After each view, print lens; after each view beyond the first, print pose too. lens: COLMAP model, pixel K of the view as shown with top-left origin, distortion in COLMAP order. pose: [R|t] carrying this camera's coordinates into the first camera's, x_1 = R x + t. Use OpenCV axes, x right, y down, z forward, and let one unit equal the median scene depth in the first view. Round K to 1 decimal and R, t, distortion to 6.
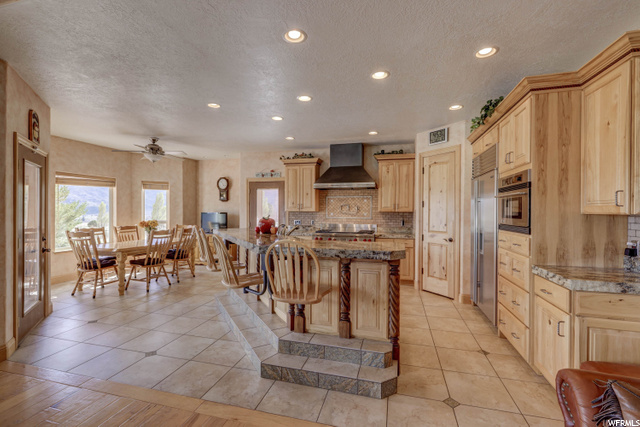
lens RADIAL K [[286.3, 0, 318.9], [0, 286.3, 211.2], [0, 0, 1]] dist [-0.004855, -0.000299]
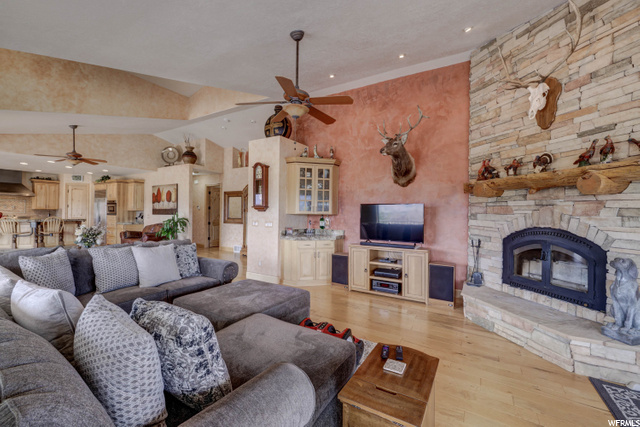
lens RADIAL K [[268.7, 0, 320.0], [0, 268.7, 212.3], [0, 0, 1]] dist [-0.000796, 0.000156]
pose [[0.283223, -0.000720, 0.959054, -1.072668], [-0.010517, 0.999937, 0.003856, -0.005317], [-0.958996, -0.011178, 0.283198, -1.461701]]
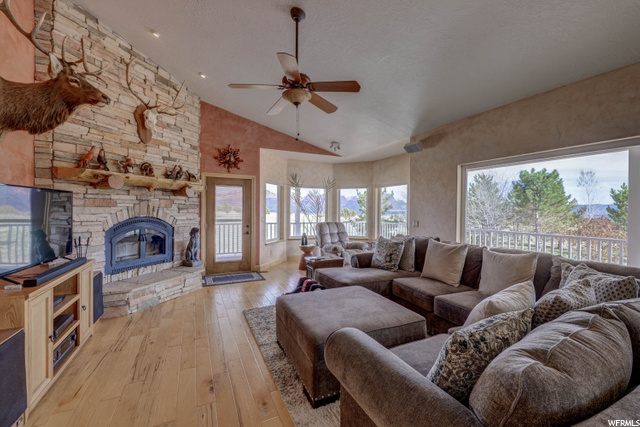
lens RADIAL K [[268.7, 0, 318.3], [0, 268.7, 209.0], [0, 0, 1]] dist [-0.000796, 0.000156]
pose [[-0.758473, -0.011689, -0.651599, -0.182506], [-0.013611, 0.999905, -0.002093, -0.002656], [0.651562, 0.007281, -0.758561, -0.784609]]
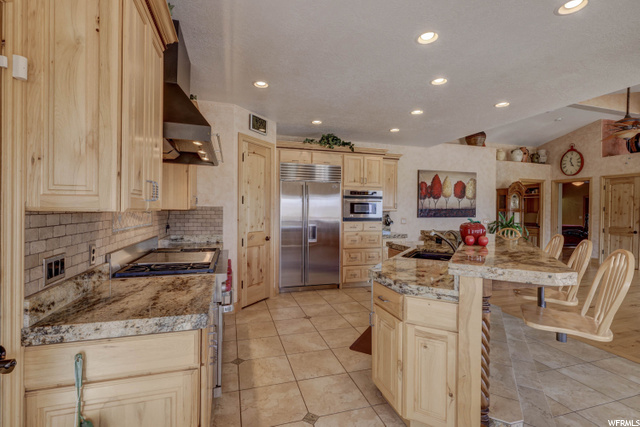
lens RADIAL K [[296.8, 0, 318.1], [0, 296.8, 211.3], [0, 0, 1]] dist [-0.002378, 0.000469]
pose [[-0.530561, -0.013371, 0.847541, -0.430736], [-0.011425, 0.999898, 0.008623, -0.002101], [-0.847570, -0.005108, -0.530660, 1.234604]]
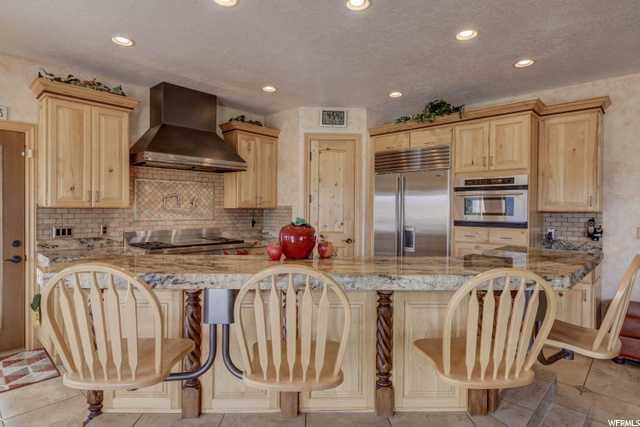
lens RADIAL K [[350.4, 0, 322.1], [0, 350.4, 208.8], [0, 0, 1]] dist [-0.000203, 0.000893]
pose [[0.465865, -0.003956, 0.884847, -0.468097], [-0.004680, 0.999965, 0.006935, -0.003400], [-0.884843, -0.007371, 0.465831, 0.511112]]
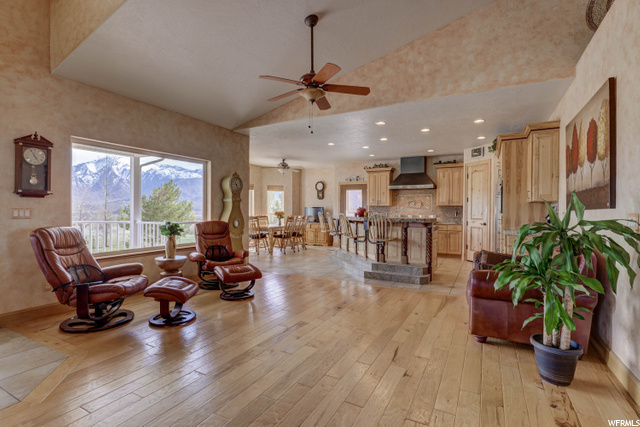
lens RADIAL K [[307.2, 0, 318.3], [0, 307.2, 211.9], [0, 0, 1]] dist [-0.002403, 0.000467]
pose [[0.971905, 0.003753, -0.235344, 0.003234], [-0.003101, 0.999990, 0.003138, 0.032619], [0.235354, -0.002320, 0.971907, -0.642984]]
